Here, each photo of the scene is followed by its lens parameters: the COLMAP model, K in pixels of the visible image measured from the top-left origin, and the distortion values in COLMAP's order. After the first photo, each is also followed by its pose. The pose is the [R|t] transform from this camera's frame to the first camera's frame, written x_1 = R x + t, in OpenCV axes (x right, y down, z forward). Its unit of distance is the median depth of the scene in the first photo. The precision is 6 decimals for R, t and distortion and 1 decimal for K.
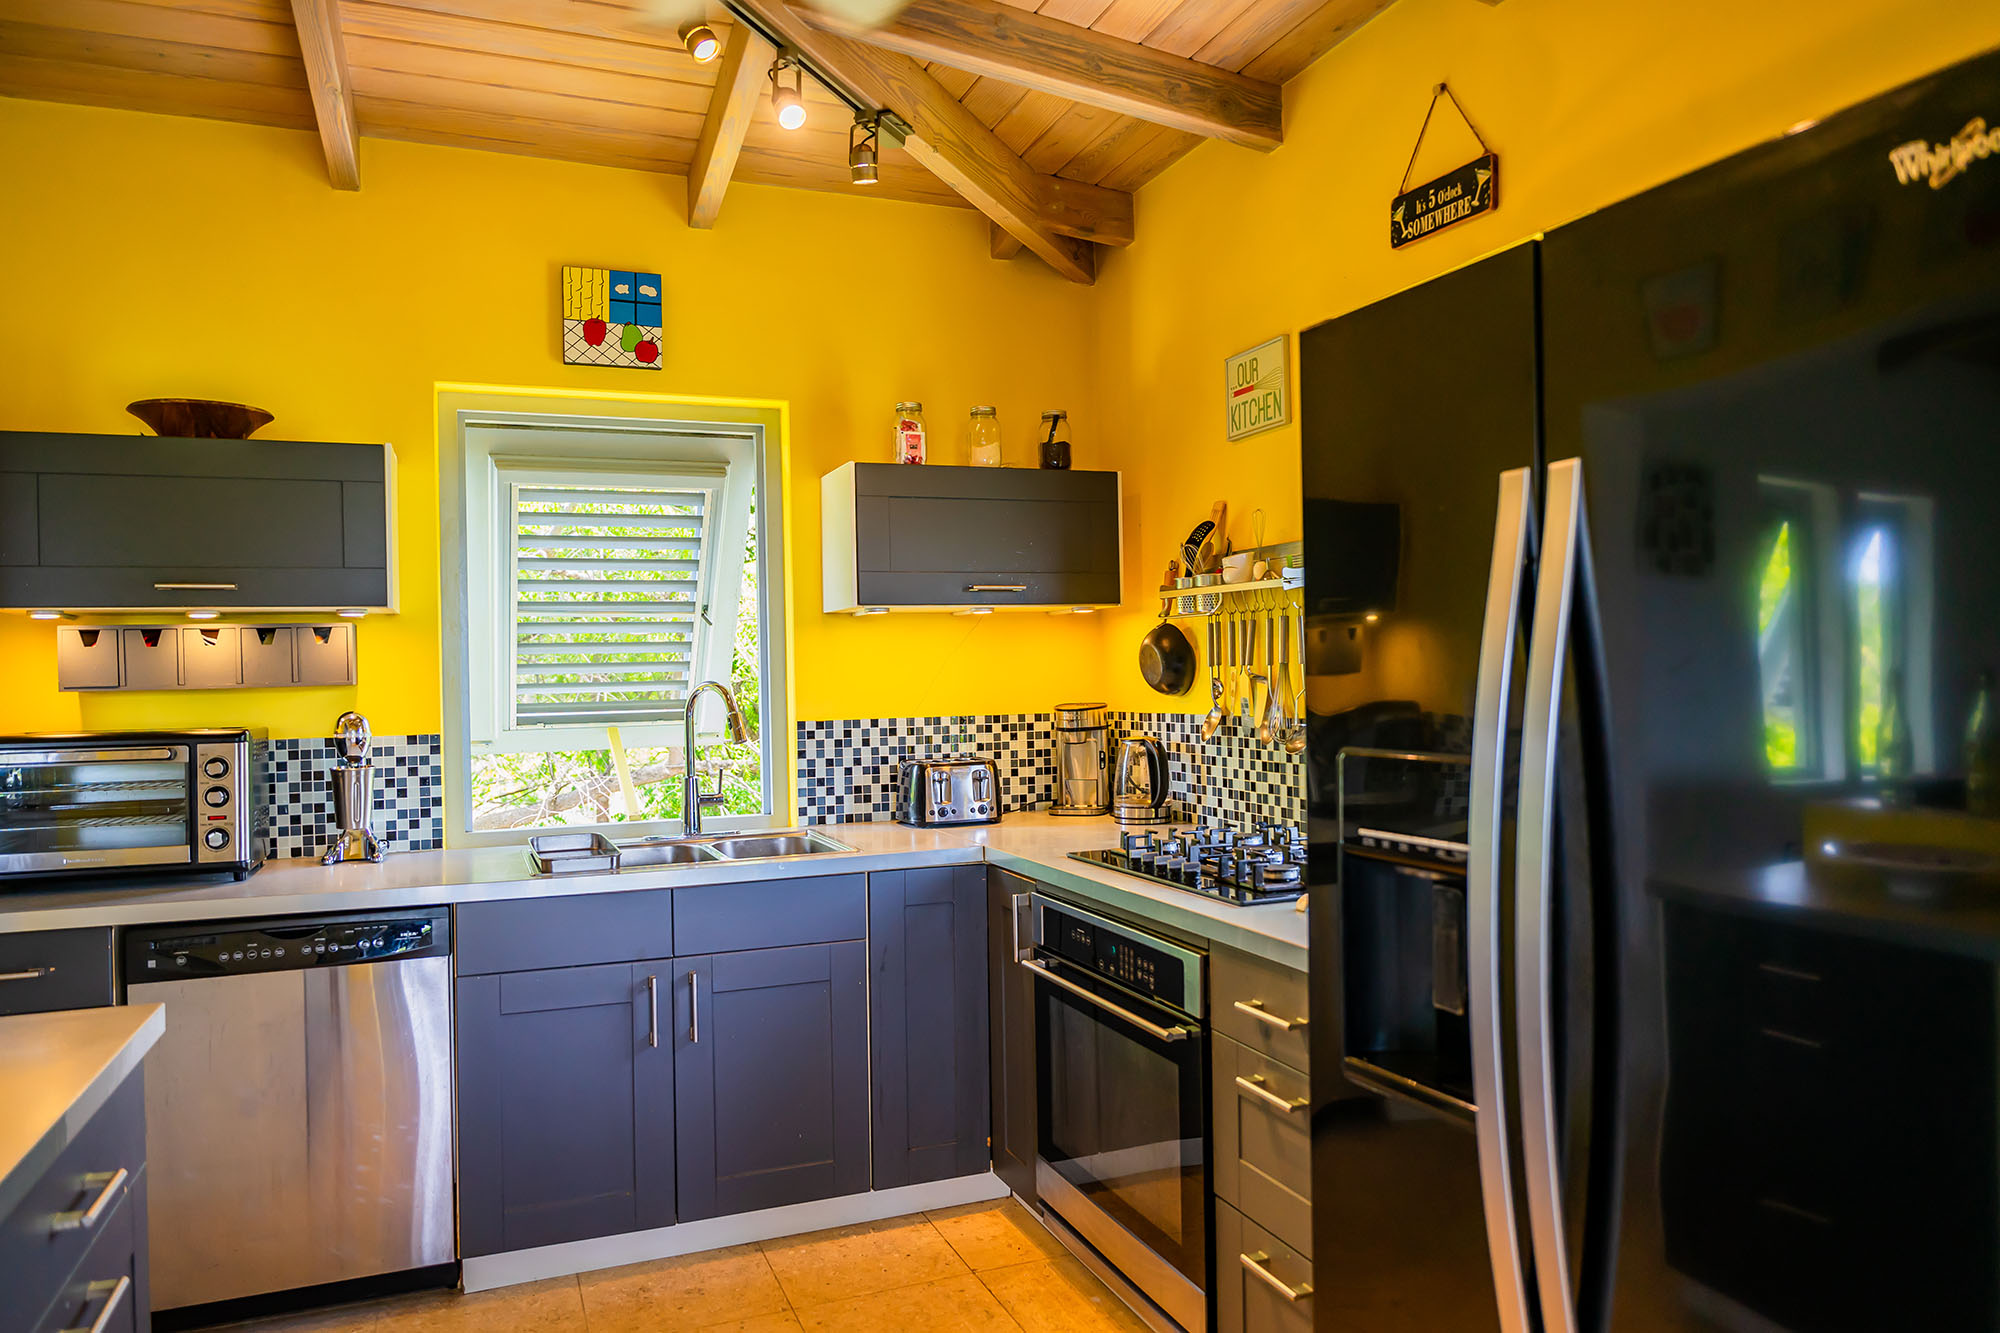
lens RADIAL K [[1340.0, 0, 1006.1], [0, 1340.0, 667.9], [0, 0, 1]] dist [0.000365, 0.001652]
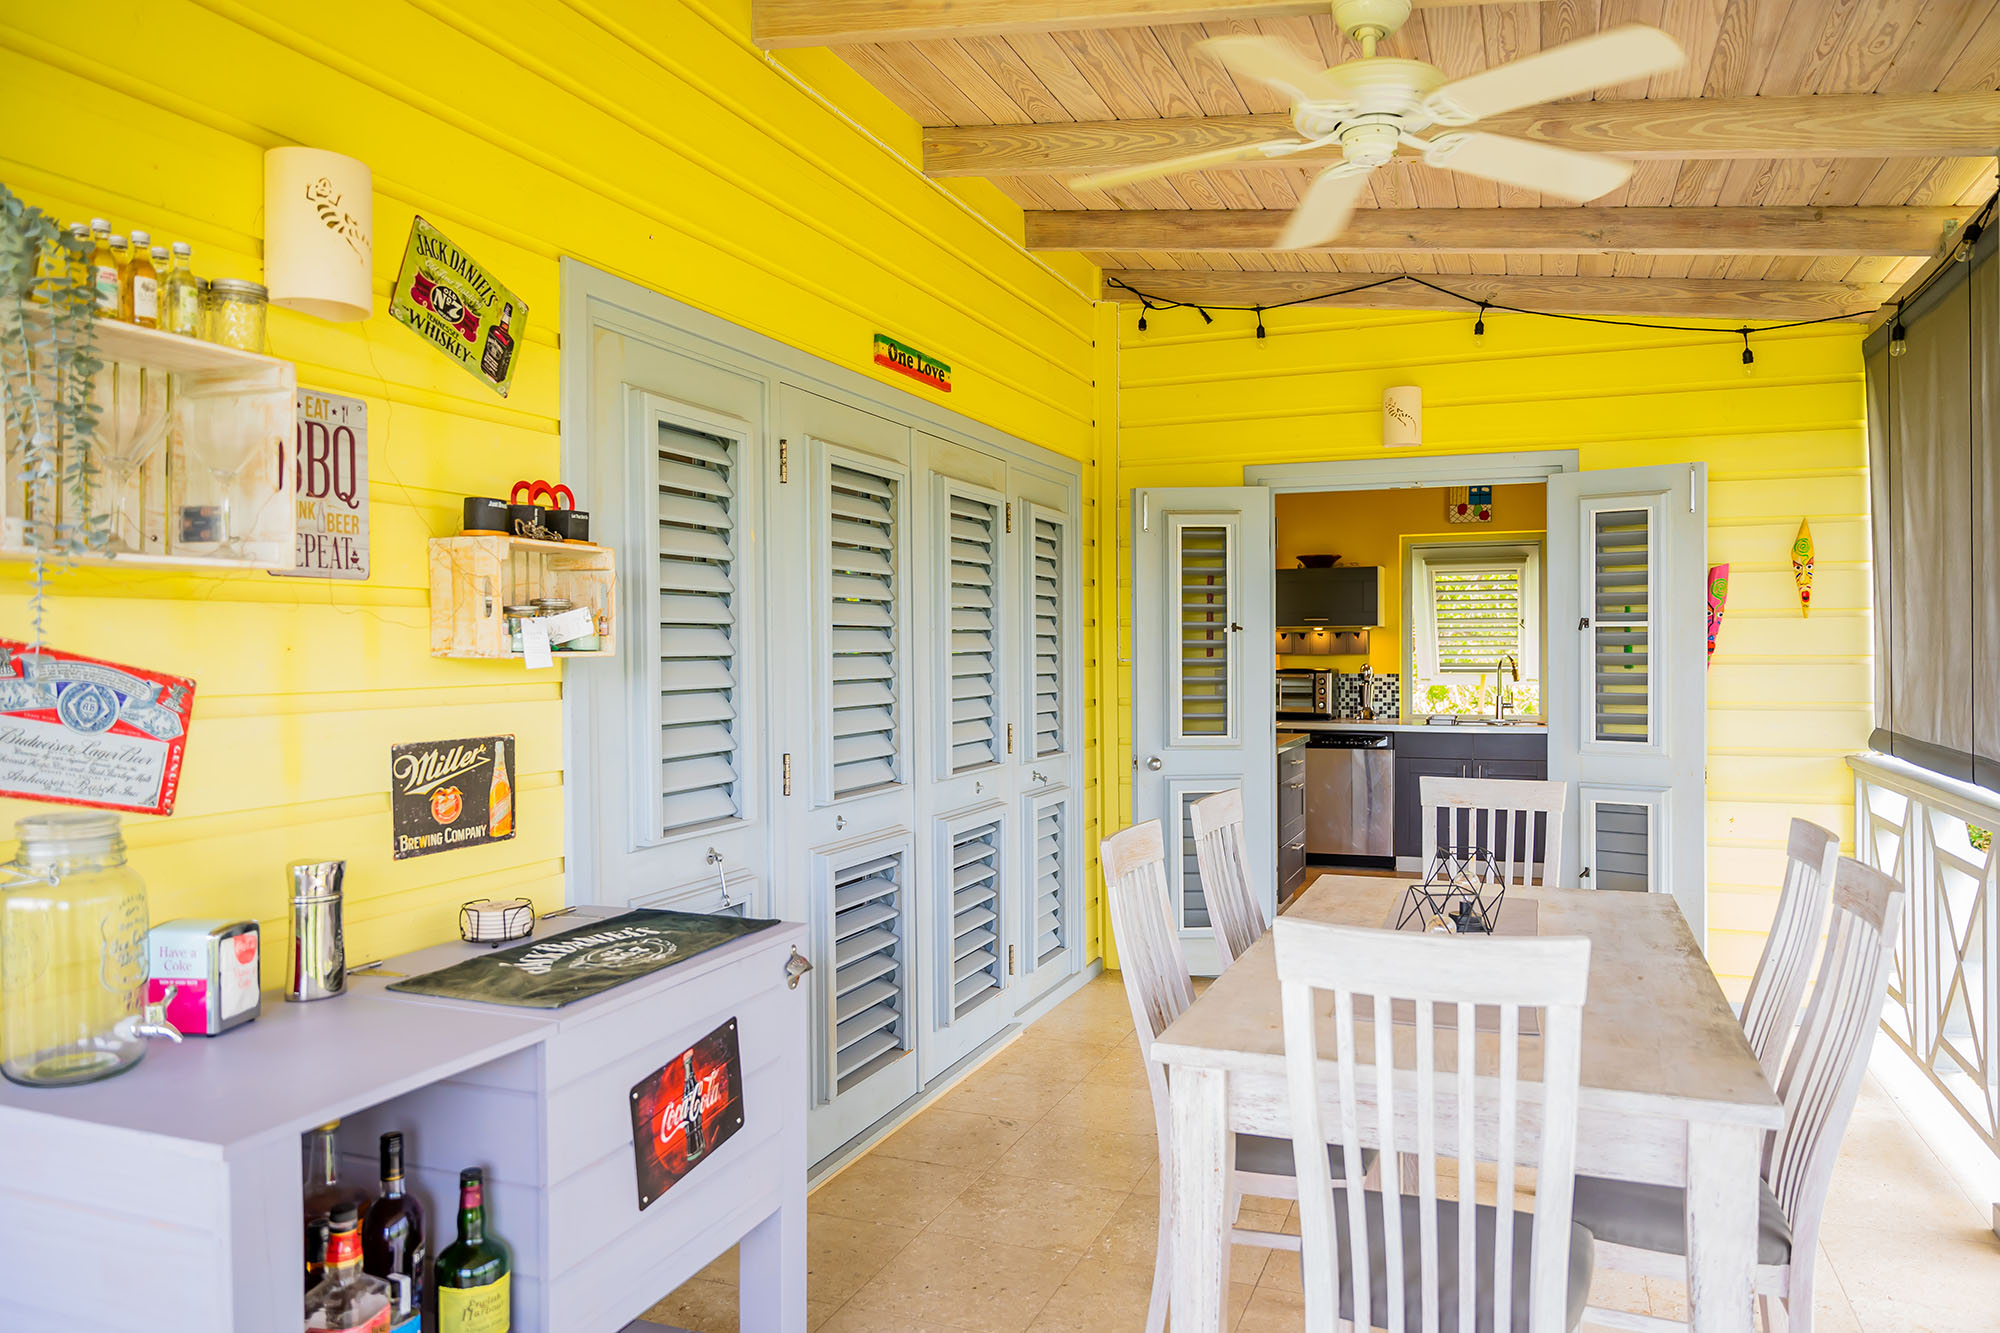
lens RADIAL K [[1340.0, 0, 1003.2], [0, 1340.0, 664.7], [0, 0, 1]] dist [0.000365, 0.001652]
pose [[0.718913, 0.012965, -0.694979, 0.850470], [-0.011309, 0.999912, 0.006955, 0.024228], [0.695008, 0.002860, 0.718996, -1.429792]]
